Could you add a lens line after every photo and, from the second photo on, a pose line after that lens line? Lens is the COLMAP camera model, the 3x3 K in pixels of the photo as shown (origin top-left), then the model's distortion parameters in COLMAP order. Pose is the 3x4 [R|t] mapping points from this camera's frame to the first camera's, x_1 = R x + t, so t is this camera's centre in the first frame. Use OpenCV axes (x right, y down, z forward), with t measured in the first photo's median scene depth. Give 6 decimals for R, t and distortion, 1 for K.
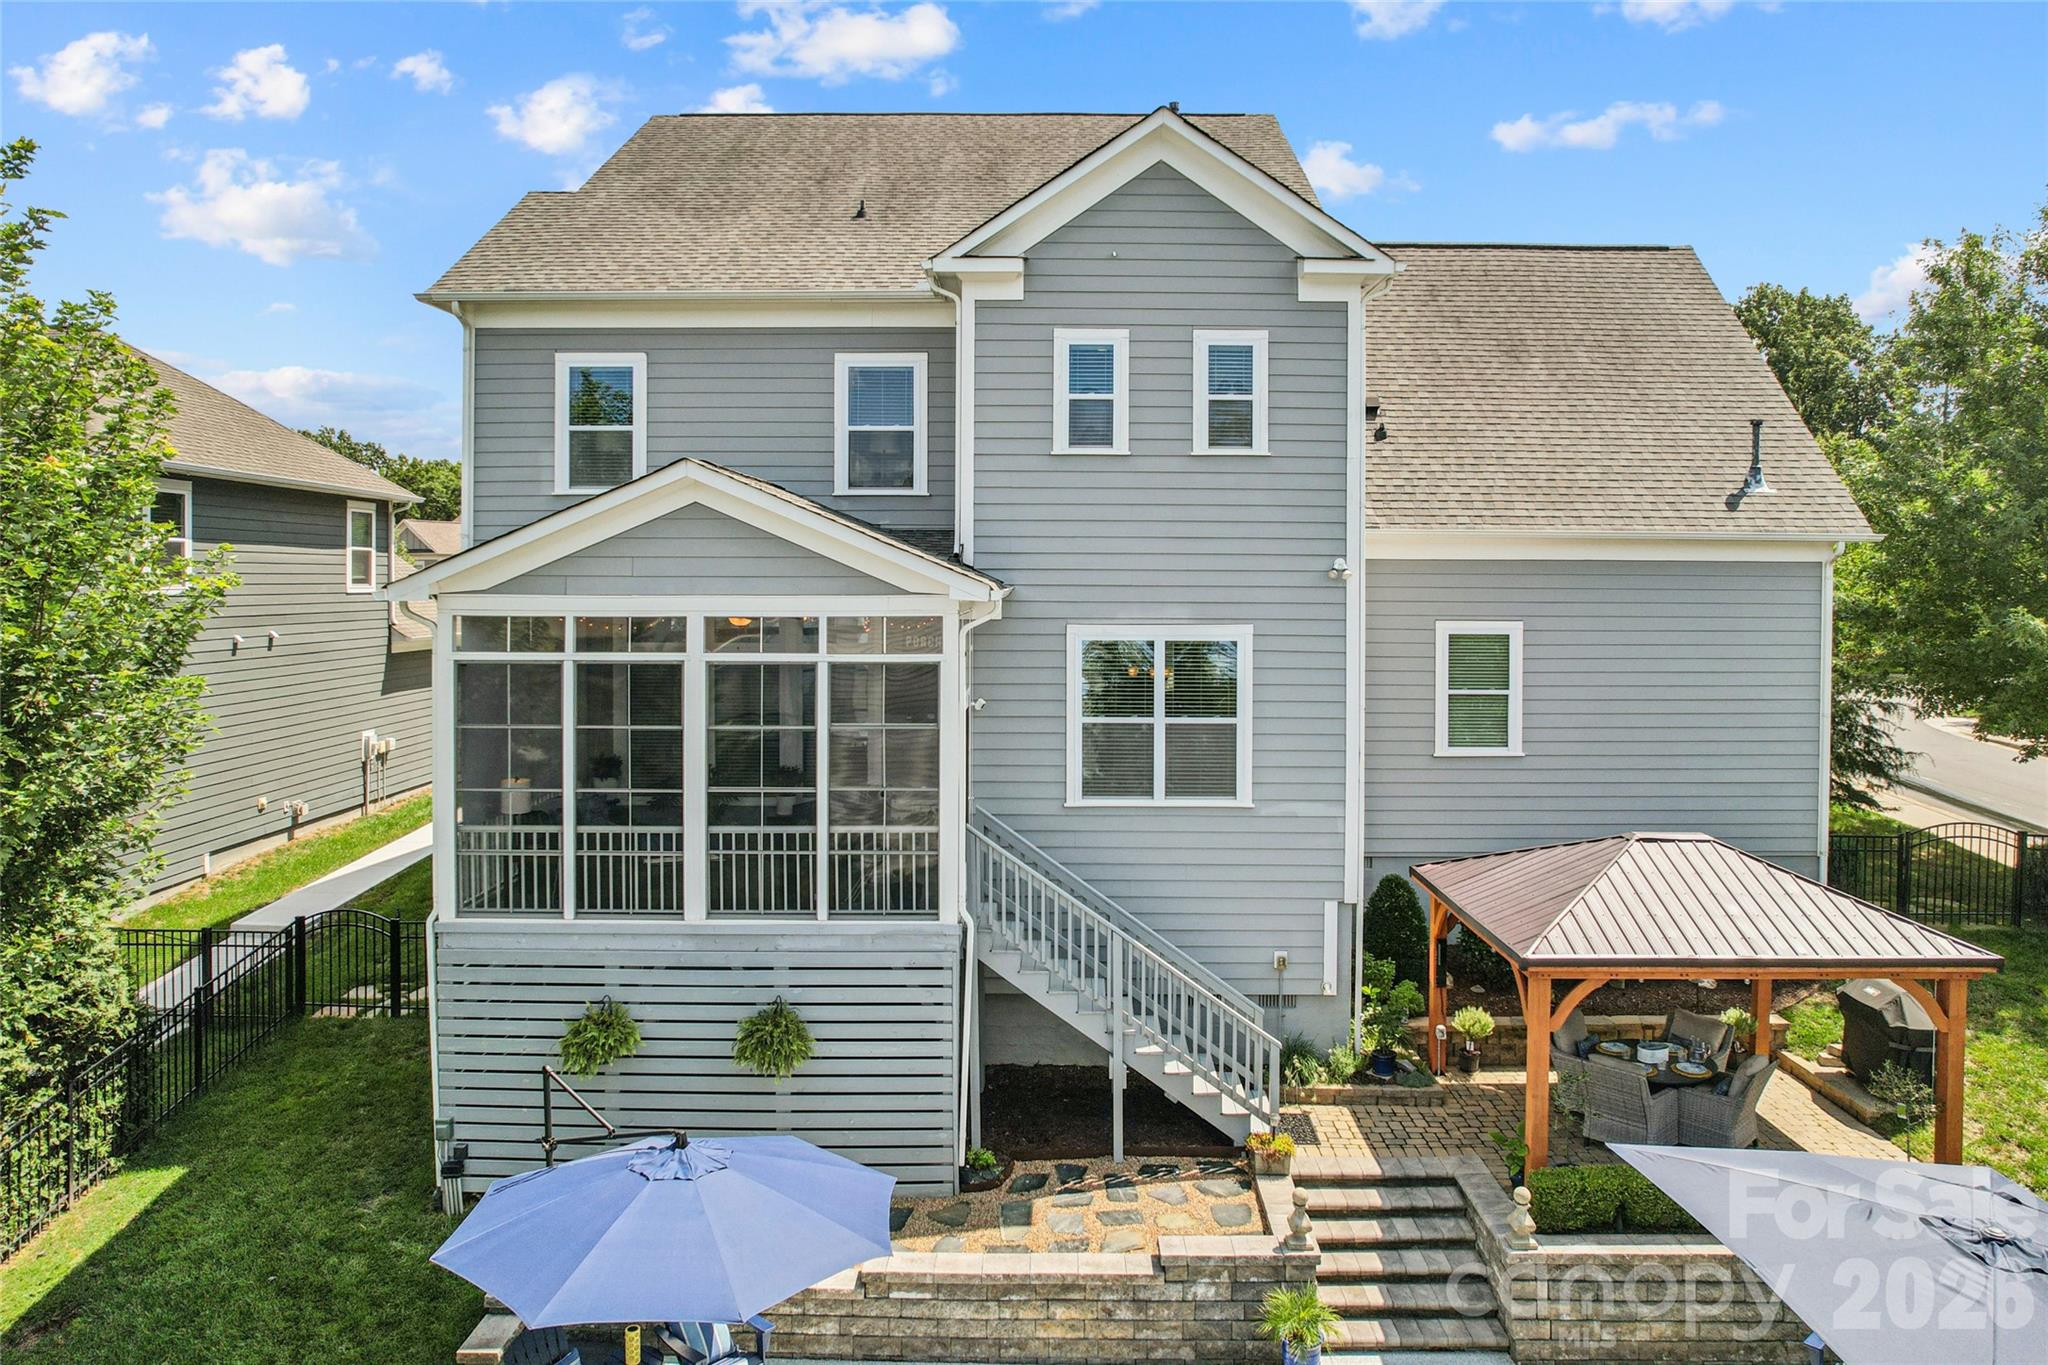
lens RADIAL K [[1301.0, 0, 1077.8], [0, 1301.0, 629.3], [0, 0, 1]] dist [-0.003514, -0.000969]
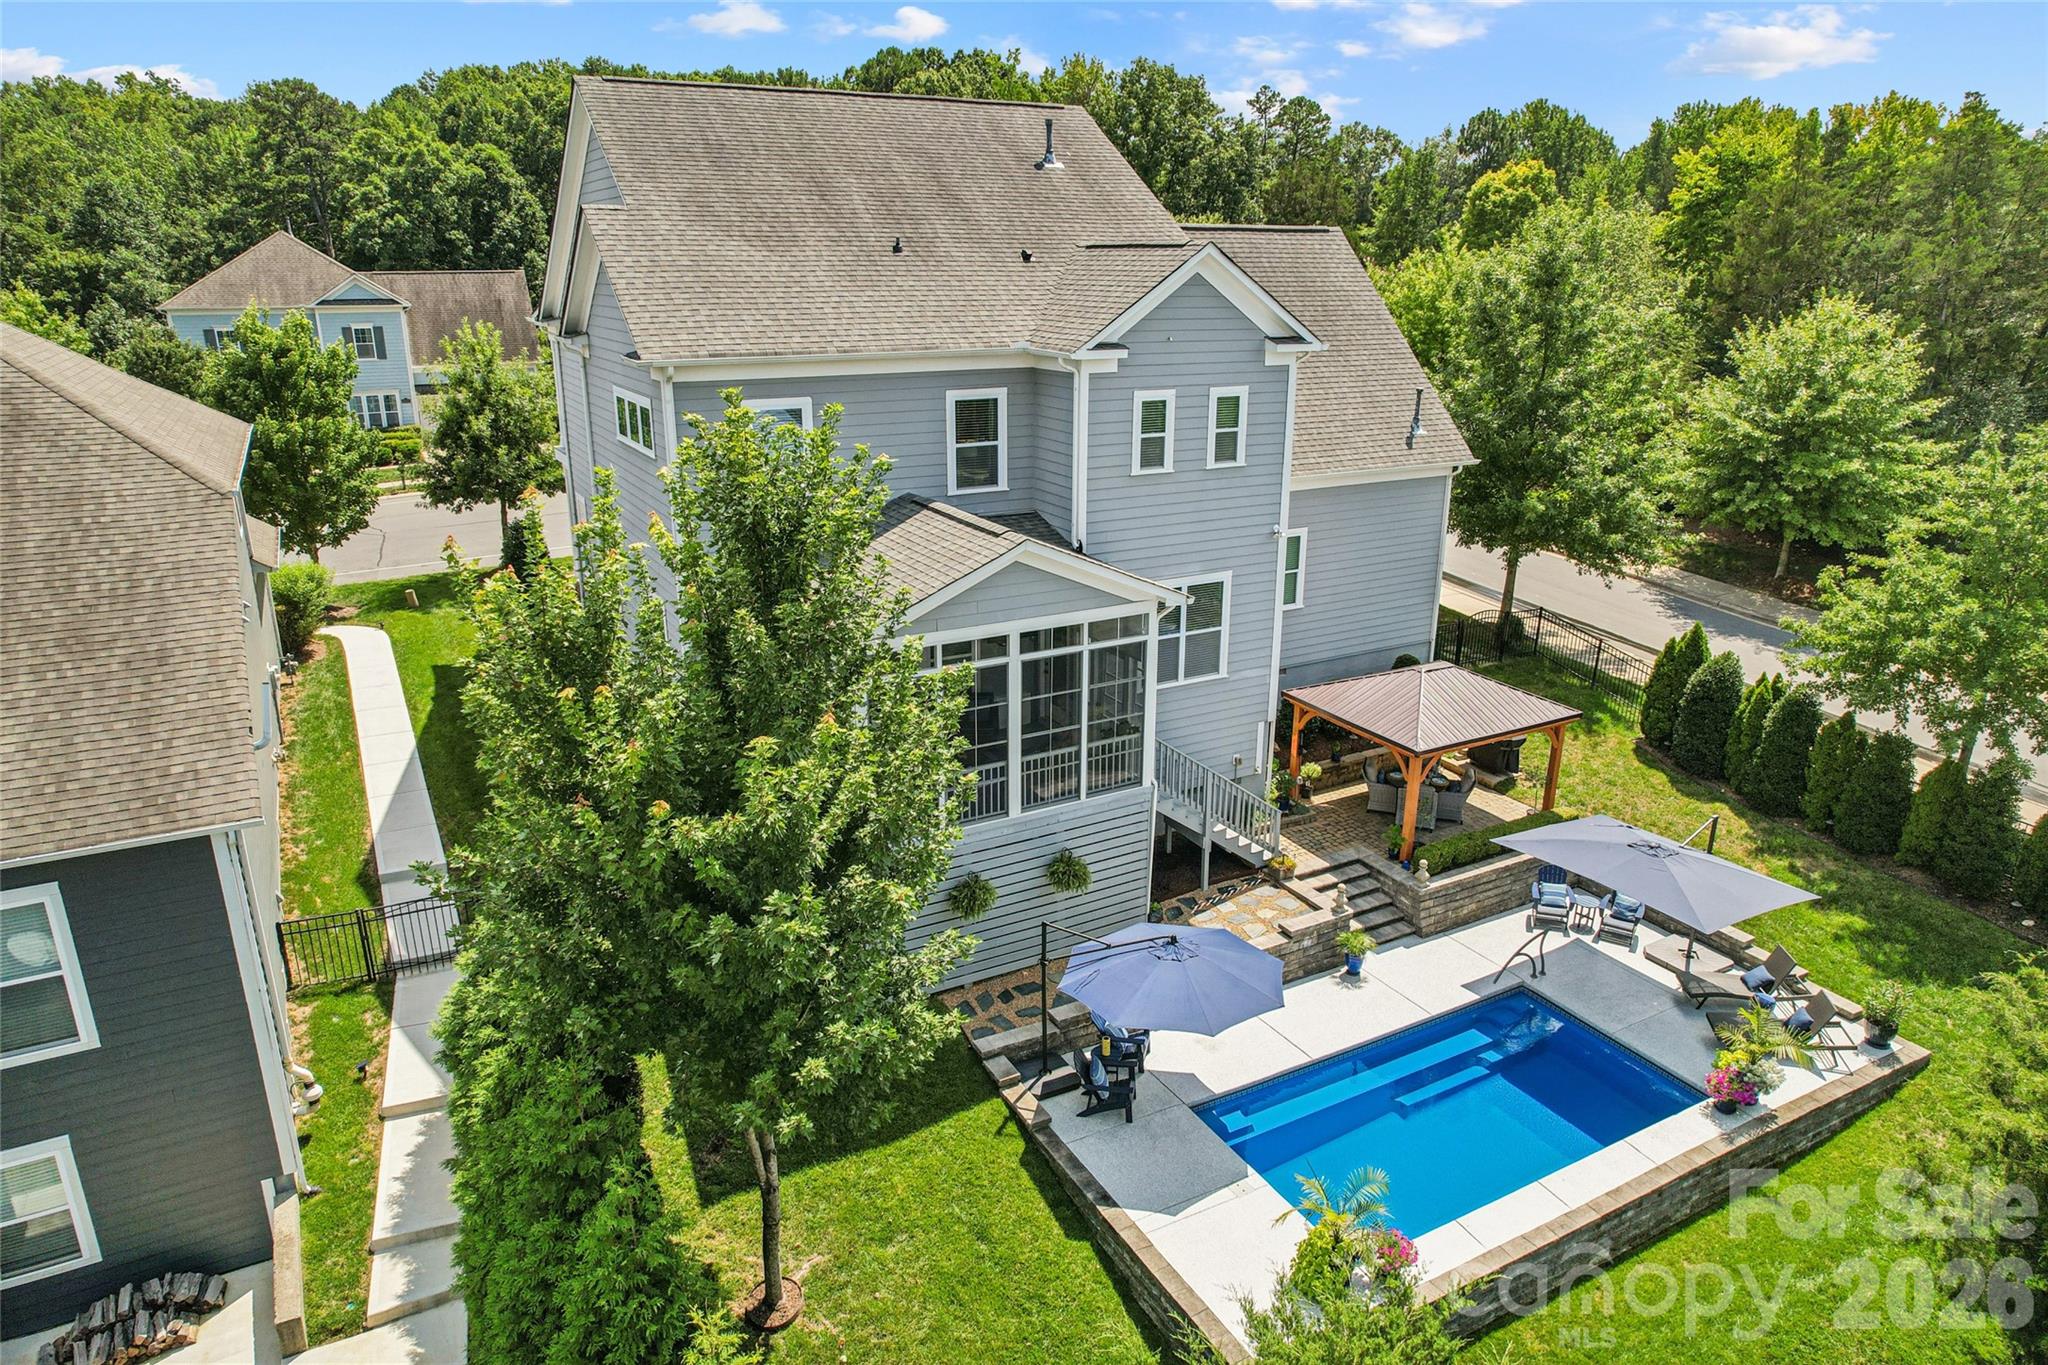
lens RADIAL K [[1301.0, 0, 1019.9], [0, 1301.0, 680.5], [0, 0, 1]] dist [-0.003514, -0.000969]
pose [[0.876221, -0.152347, 0.457195, -0.868699], [0.012805, 0.955741, 0.293931, -0.354907], [-0.481740, -0.251694, 0.839391, -0.273718]]
